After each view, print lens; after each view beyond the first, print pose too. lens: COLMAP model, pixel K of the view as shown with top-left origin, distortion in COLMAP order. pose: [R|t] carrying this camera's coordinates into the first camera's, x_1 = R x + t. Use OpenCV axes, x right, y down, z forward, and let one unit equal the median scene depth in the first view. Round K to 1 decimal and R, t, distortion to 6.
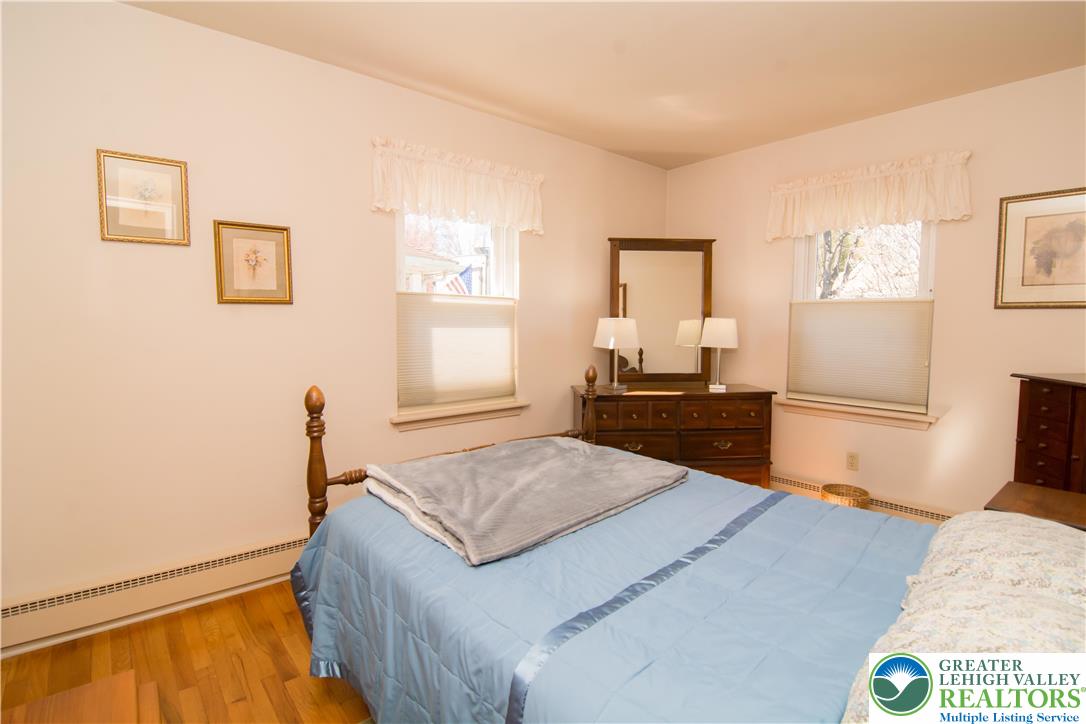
lens RADIAL K [[520.4, 0, 550.1], [0, 520.4, 359.4], [0, 0, 1]] dist [-0.002534, -0.012657]
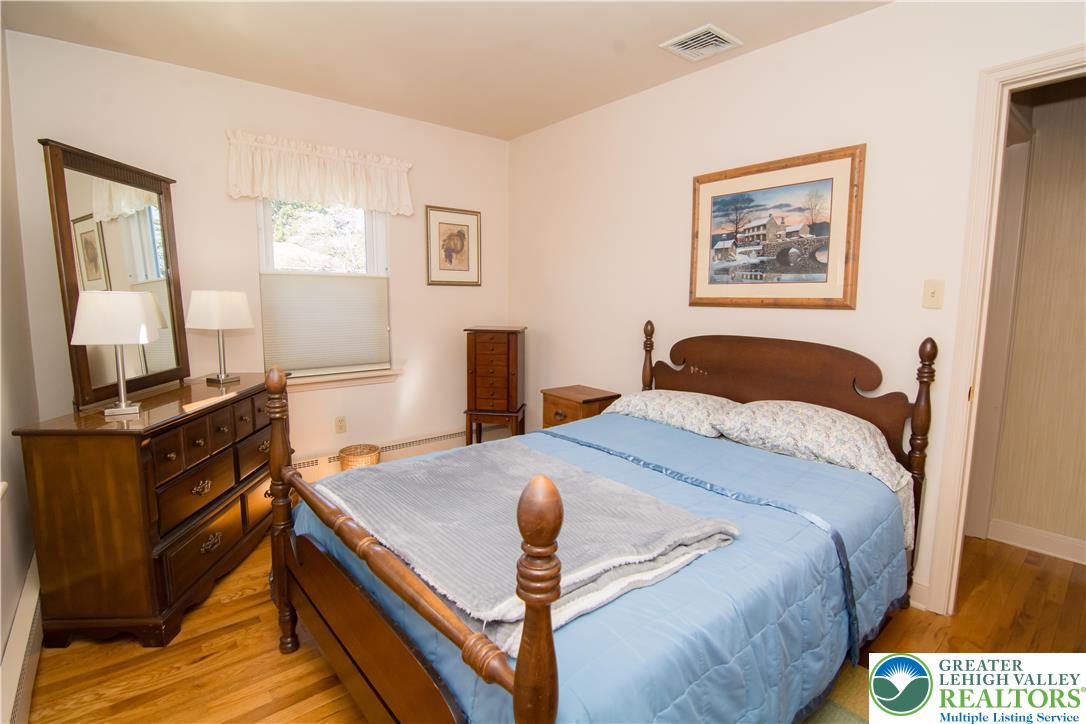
lens RADIAL K [[520.4, 0, 550.1], [0, 520.4, 359.4], [0, 0, 1]] dist [-0.002534, -0.012657]
pose [[-0.003753, -0.132837, 0.991131, -0.585128], [0.067562, 0.988839, 0.132786, -0.065086], [-0.997708, 0.067461, 0.005264, 0.688183]]
